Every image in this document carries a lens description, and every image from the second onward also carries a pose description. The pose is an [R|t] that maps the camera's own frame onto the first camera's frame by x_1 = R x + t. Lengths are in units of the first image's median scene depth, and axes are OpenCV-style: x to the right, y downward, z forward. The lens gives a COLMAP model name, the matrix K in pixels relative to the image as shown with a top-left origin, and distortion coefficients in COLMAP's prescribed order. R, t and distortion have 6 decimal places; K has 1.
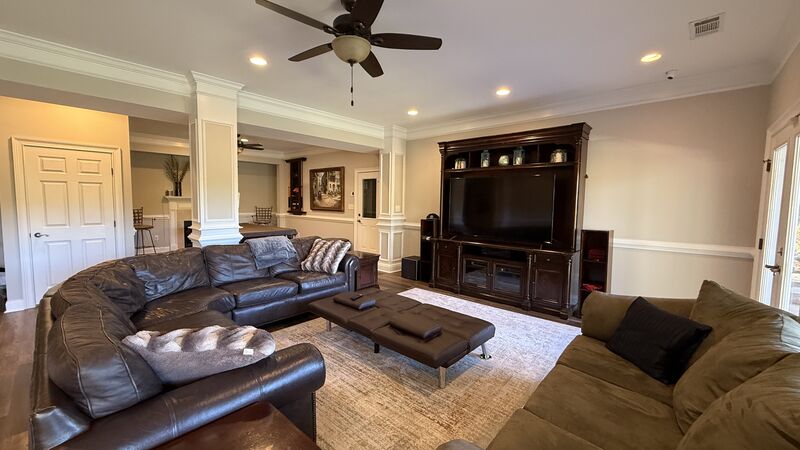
lens RADIAL K [[320.9, 0, 395.6], [0, 320.9, 224.6], [0, 0, 1]] dist [-0.002226, 0.000474]
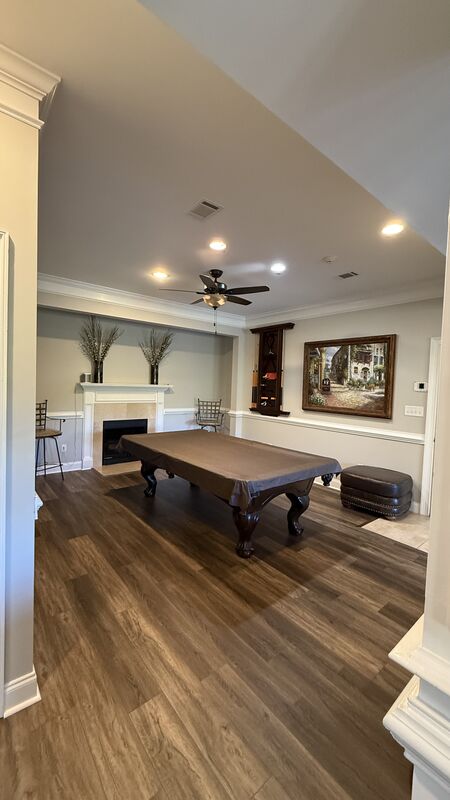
lens RADIAL K [[320.9, 0, 224.7], [0, 320.9, 396.9], [0, 0, 1]] dist [-0.002226, 0.000474]
pose [[0.989472, 0.026258, -0.142319, -0.462915], [-0.031495, 0.998903, -0.034664, -0.063962], [0.141253, 0.038781, 0.989214, 0.556688]]
